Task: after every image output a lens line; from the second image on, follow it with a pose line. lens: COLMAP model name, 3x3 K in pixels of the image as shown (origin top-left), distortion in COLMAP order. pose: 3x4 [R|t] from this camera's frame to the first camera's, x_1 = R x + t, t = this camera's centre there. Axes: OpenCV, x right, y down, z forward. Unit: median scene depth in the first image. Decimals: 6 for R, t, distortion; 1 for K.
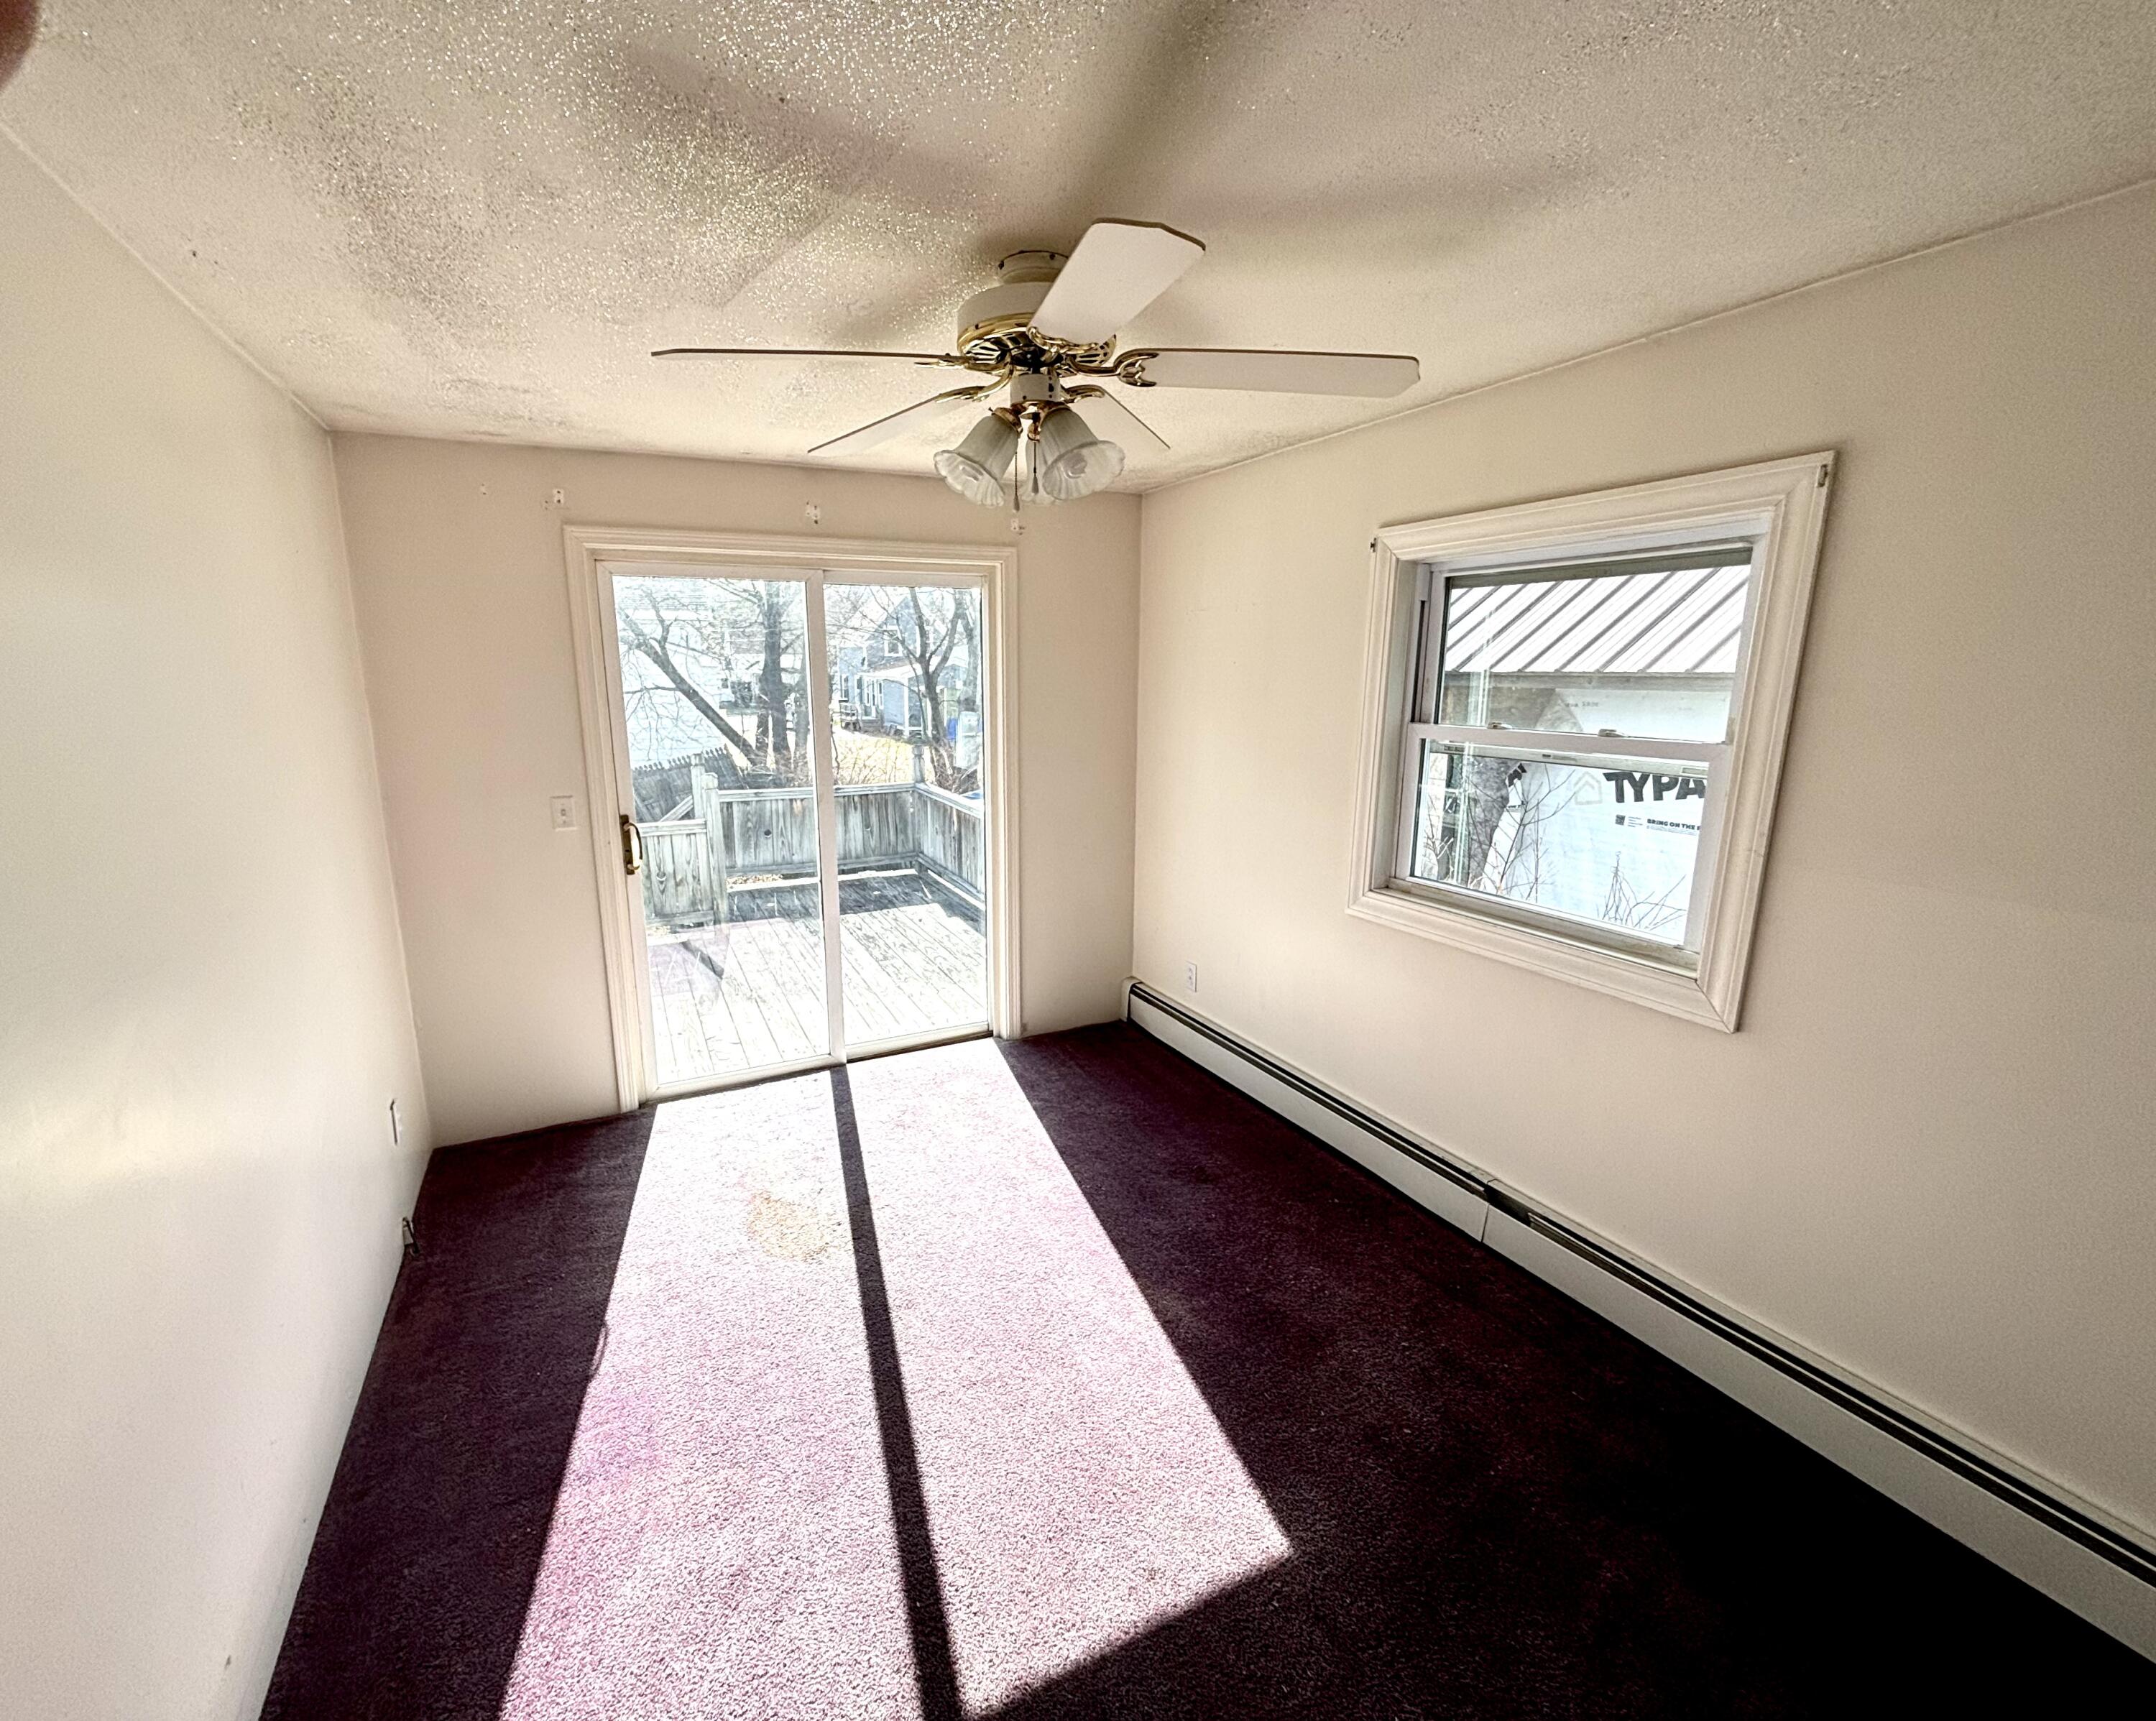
lens RADIAL K [[974.6, 0, 1082.8], [0, 974.6, 898.5], [0, 0, 1]] dist [0.096306, 0.000064]
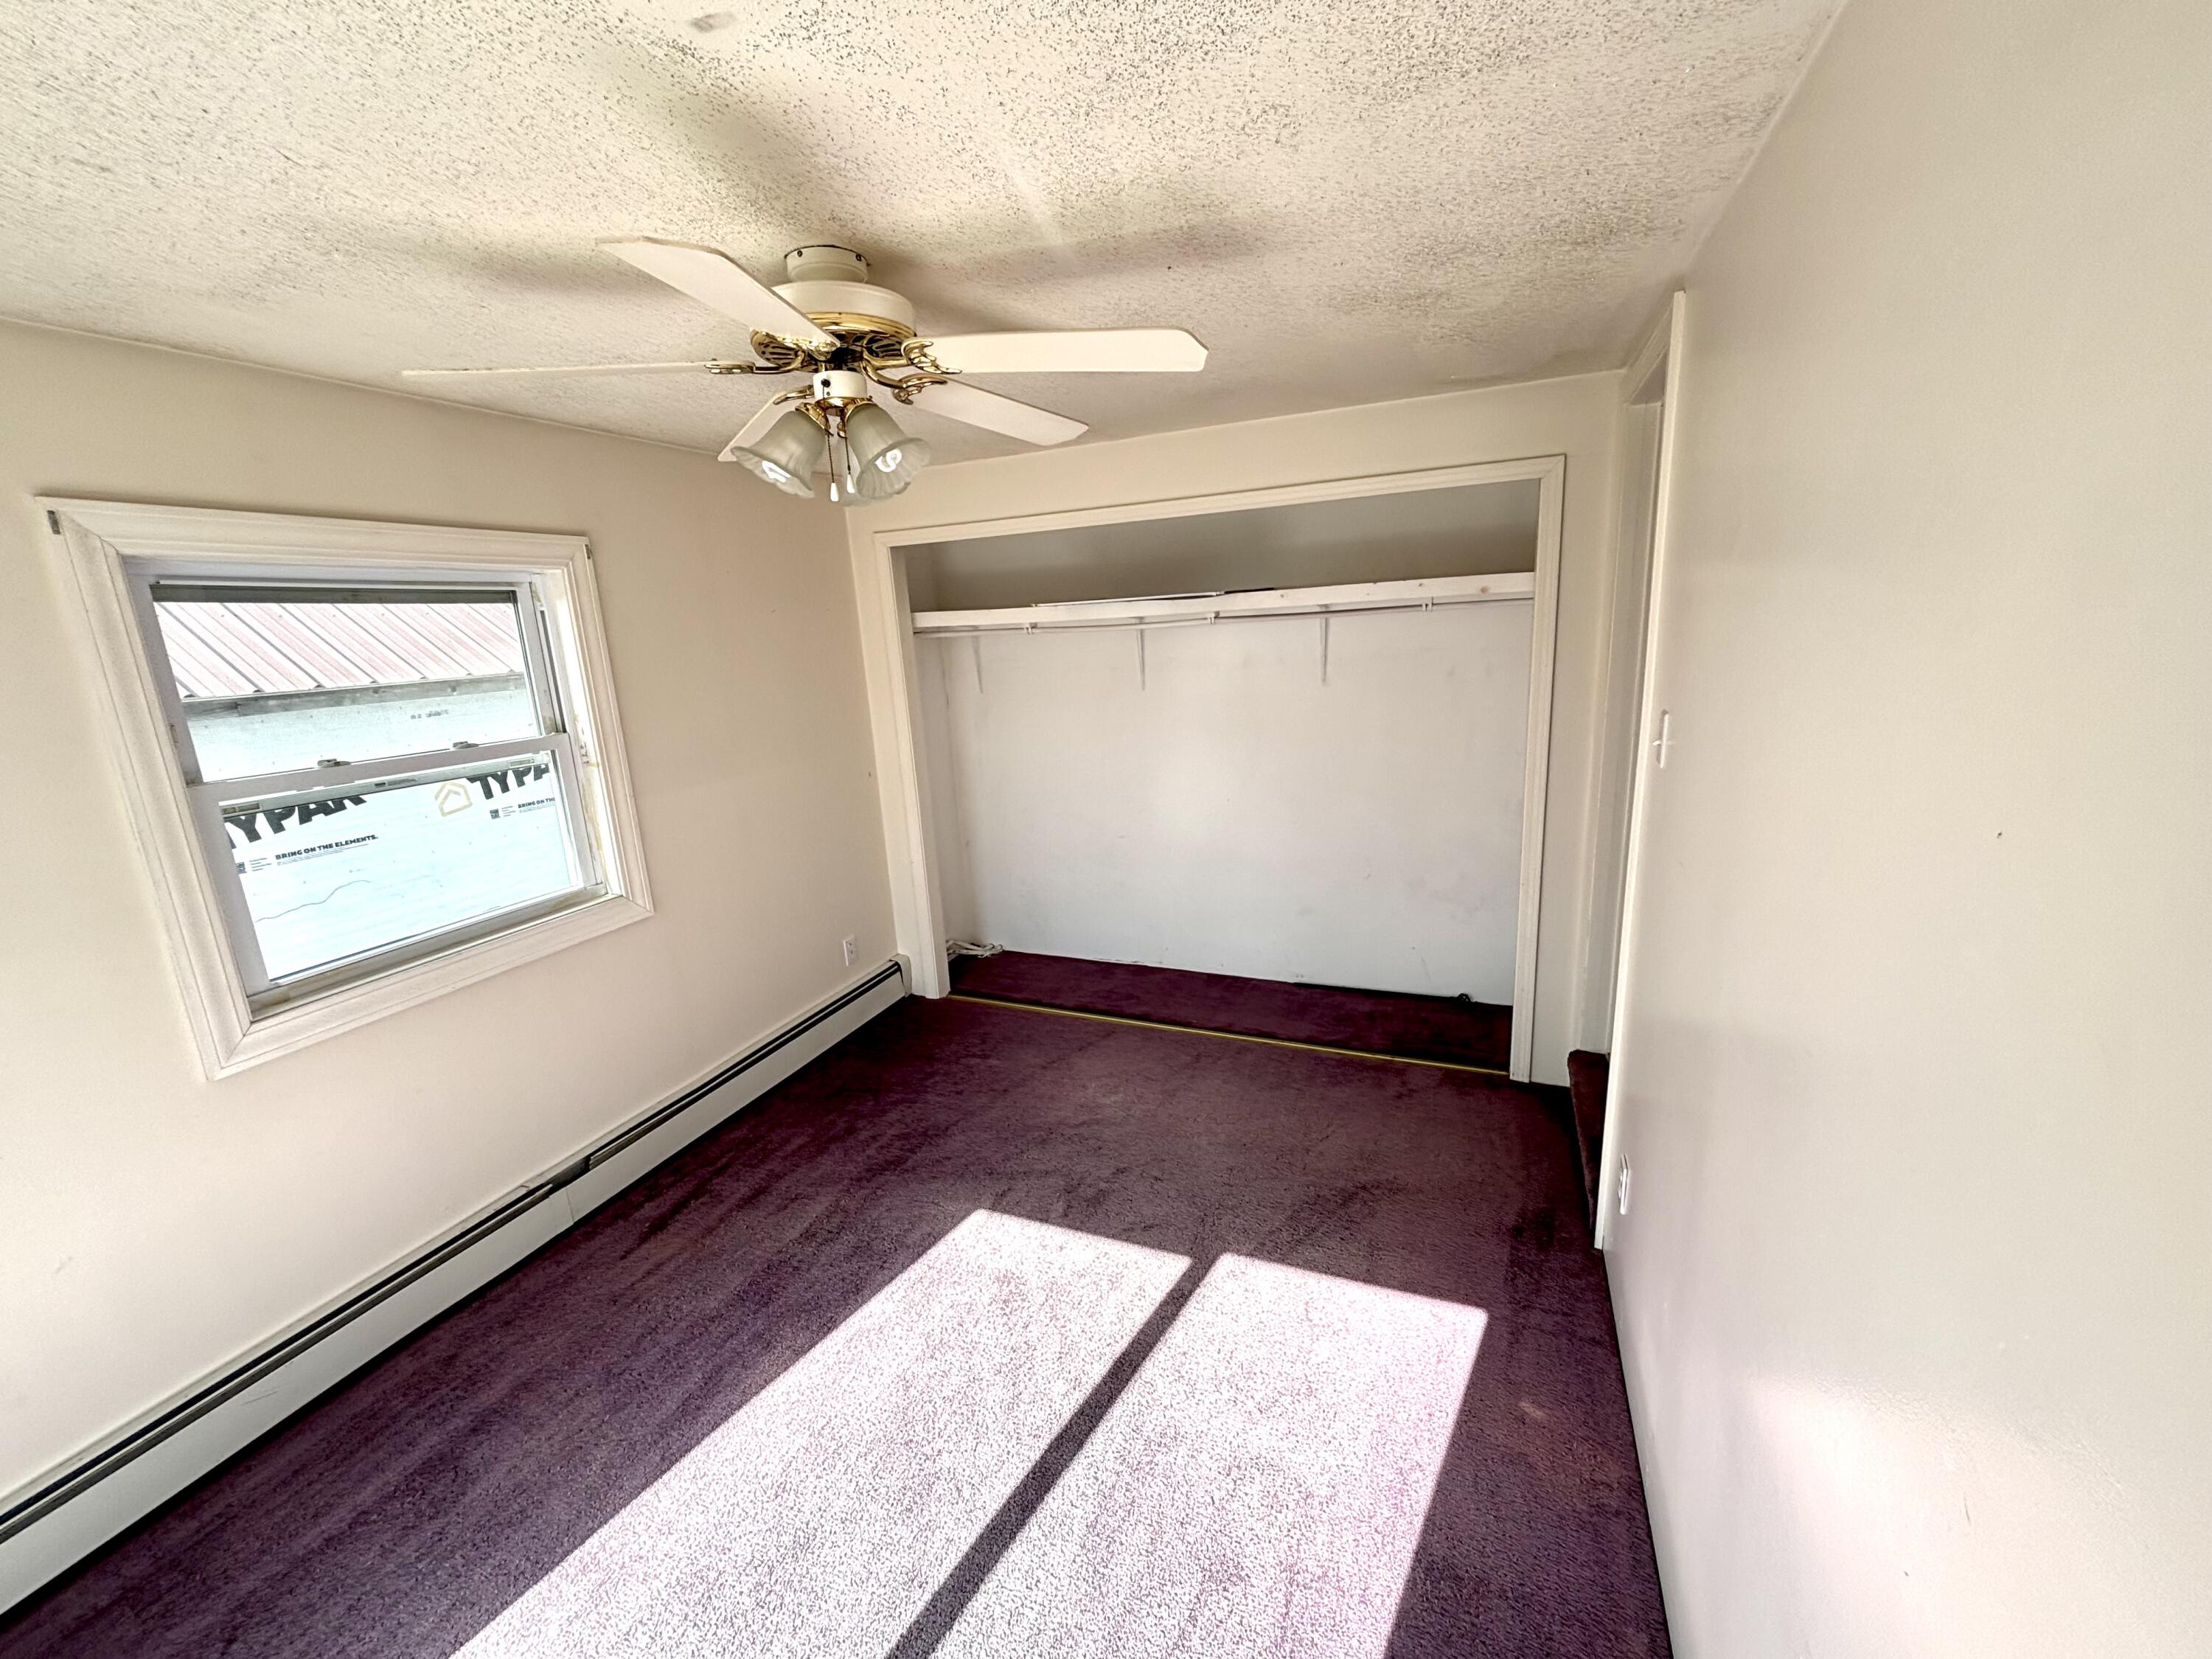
lens RADIAL K [[894.1, 0, 1106.0], [0, 894.1, 829.5], [0, 0, 1]] dist [0.007229, 0.000290]
pose [[-0.650094, -0.150427, 0.744815, -0.683006], [0.224198, 0.898597, 0.377171, -0.292425], [-0.726026, 0.412183, -0.550447, 1.072137]]
